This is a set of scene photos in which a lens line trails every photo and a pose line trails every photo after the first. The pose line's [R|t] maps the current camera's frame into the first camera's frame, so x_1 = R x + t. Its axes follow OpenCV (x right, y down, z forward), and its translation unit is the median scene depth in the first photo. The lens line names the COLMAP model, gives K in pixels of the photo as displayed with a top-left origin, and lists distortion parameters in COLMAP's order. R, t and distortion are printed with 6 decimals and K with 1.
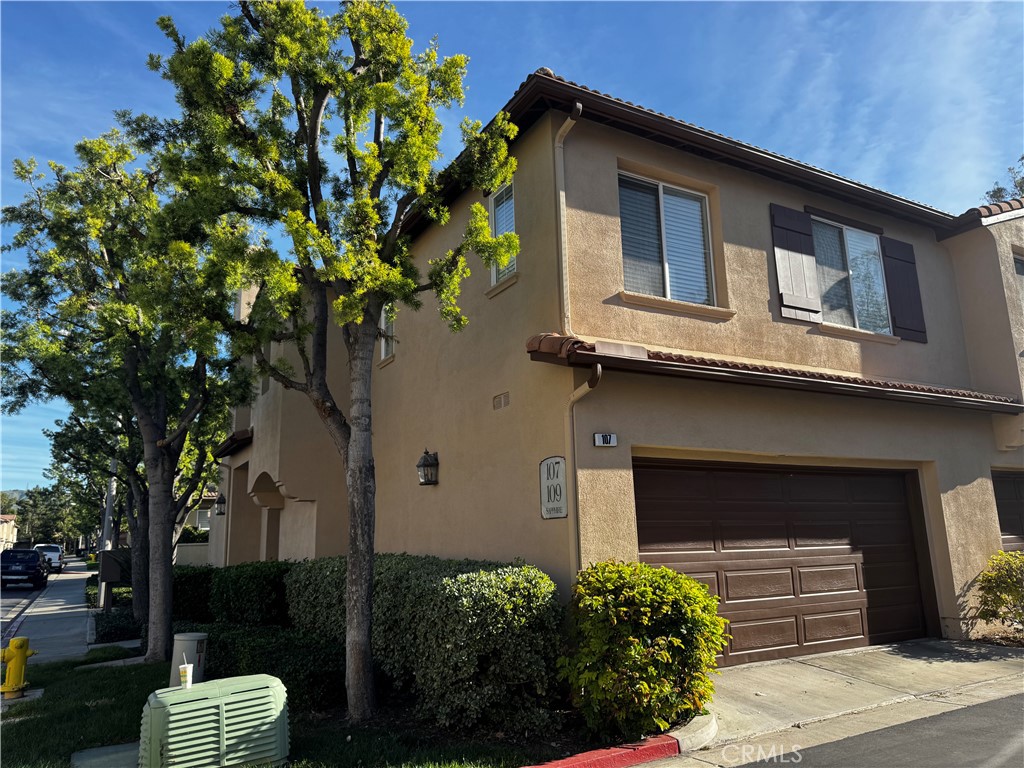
lens RADIAL K [[714.1, 0, 514.3], [0, 714.1, 389.2], [0, 0, 1]] dist [-0.002674, -0.002683]
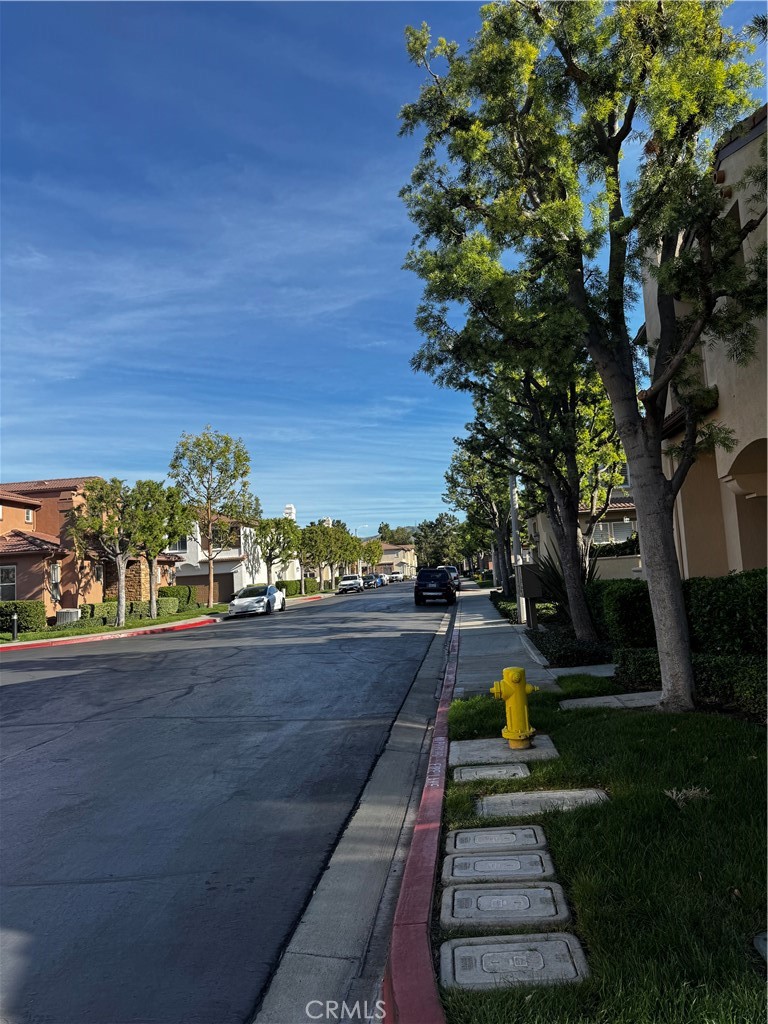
lens RADIAL K [[714.1, 0, 383.7], [0, 714.1, 509.7], [0, 0, 1]] dist [-0.002674, -0.002683]
pose [[0.798296, -0.071086, -0.598056, -0.130137], [0.153651, 0.984188, 0.088115, 0.037367], [0.582336, -0.162234, 0.796596, 0.133653]]
